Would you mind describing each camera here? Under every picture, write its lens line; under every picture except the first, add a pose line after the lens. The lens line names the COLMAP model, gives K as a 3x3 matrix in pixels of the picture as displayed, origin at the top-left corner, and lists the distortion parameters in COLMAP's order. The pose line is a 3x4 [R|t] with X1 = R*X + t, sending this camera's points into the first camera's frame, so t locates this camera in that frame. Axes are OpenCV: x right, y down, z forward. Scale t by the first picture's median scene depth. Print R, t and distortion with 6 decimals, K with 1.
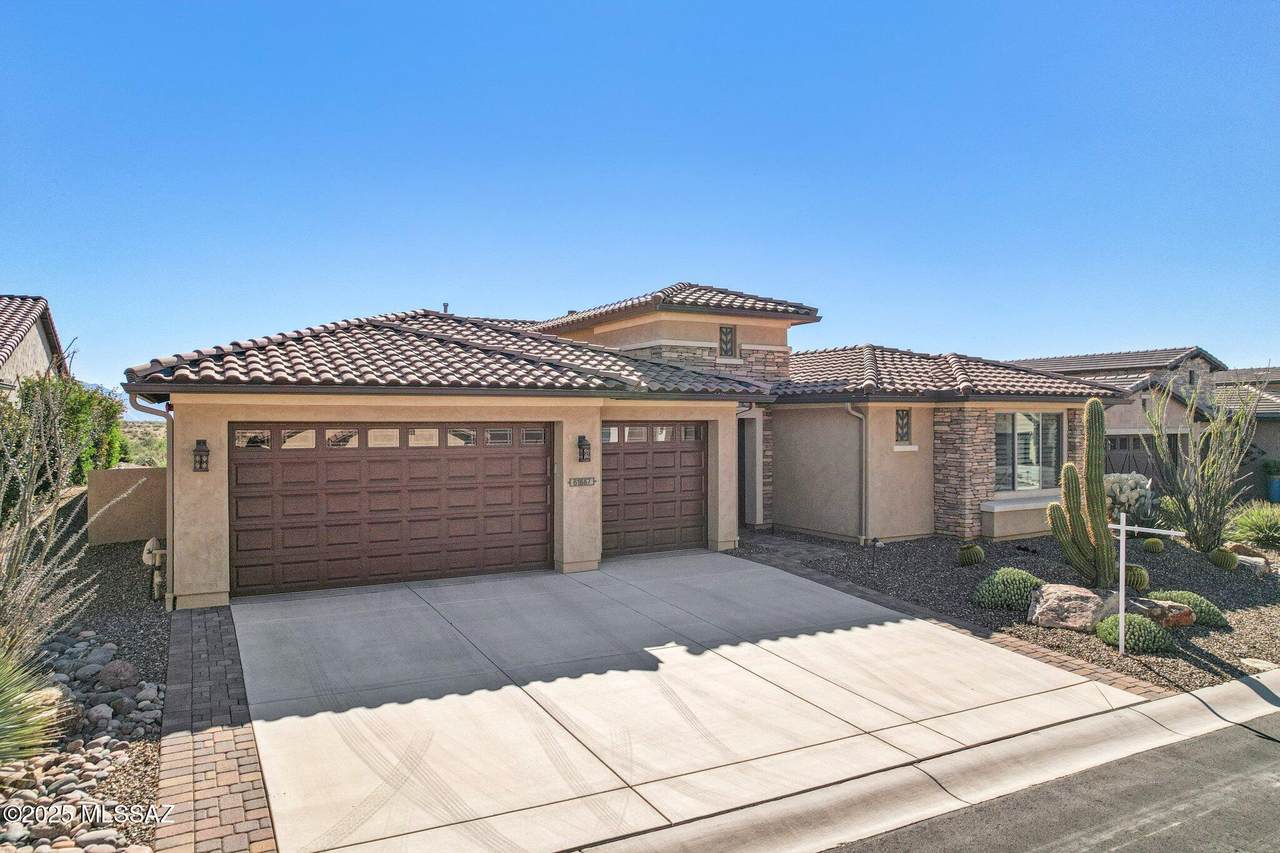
lens RADIAL K [[803.1, 0, 640.2], [0, 803.1, 408.5], [0, 0, 1]] dist [-0.069108, 0.055969]
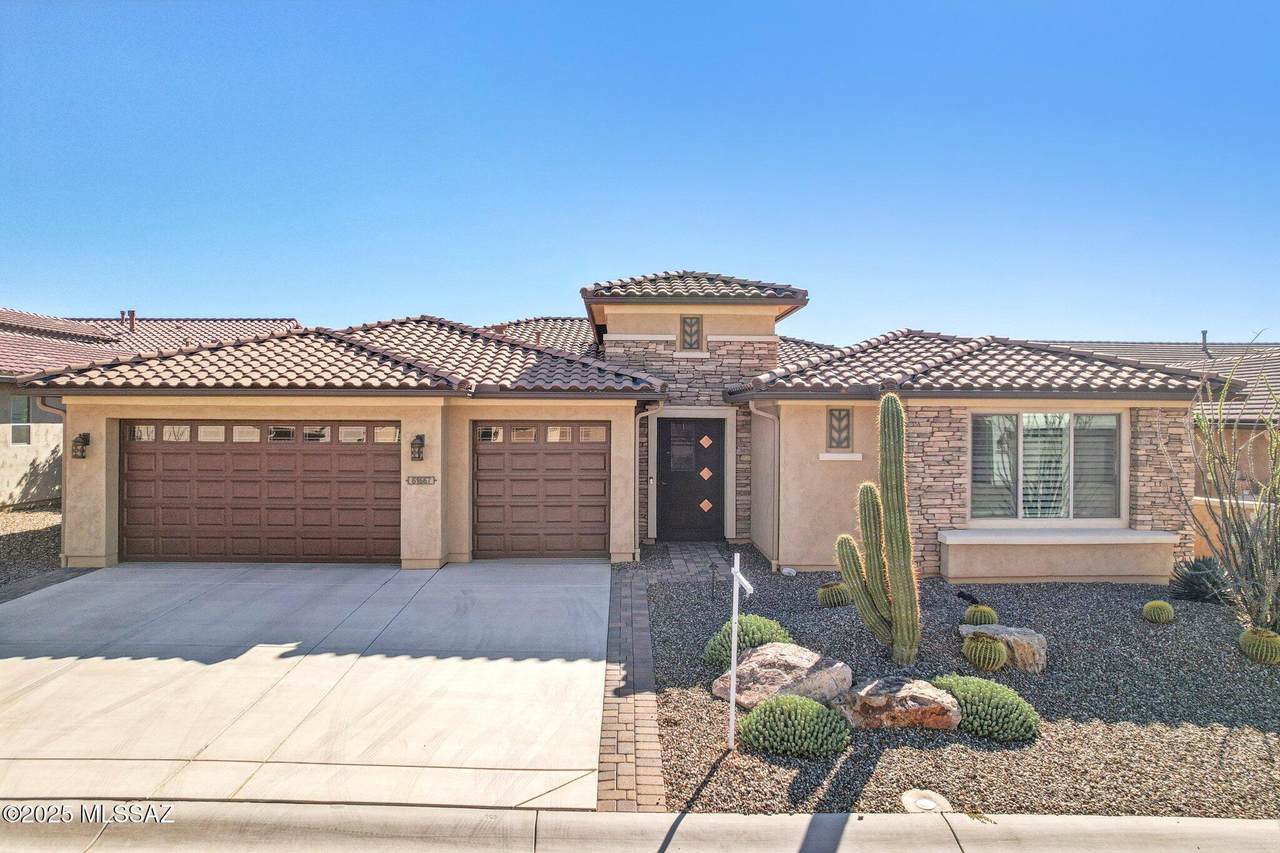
lens RADIAL K [[803.1, 0, 640.2], [0, 803.1, 408.5], [0, 0, 1]] dist [-0.069108, 0.055969]
pose [[0.892399, 0.000103, -0.451247, 0.621775], [0.000645, 0.999999, 0.001504, -0.000342], [0.451246, -0.001633, 0.892398, 0.224228]]
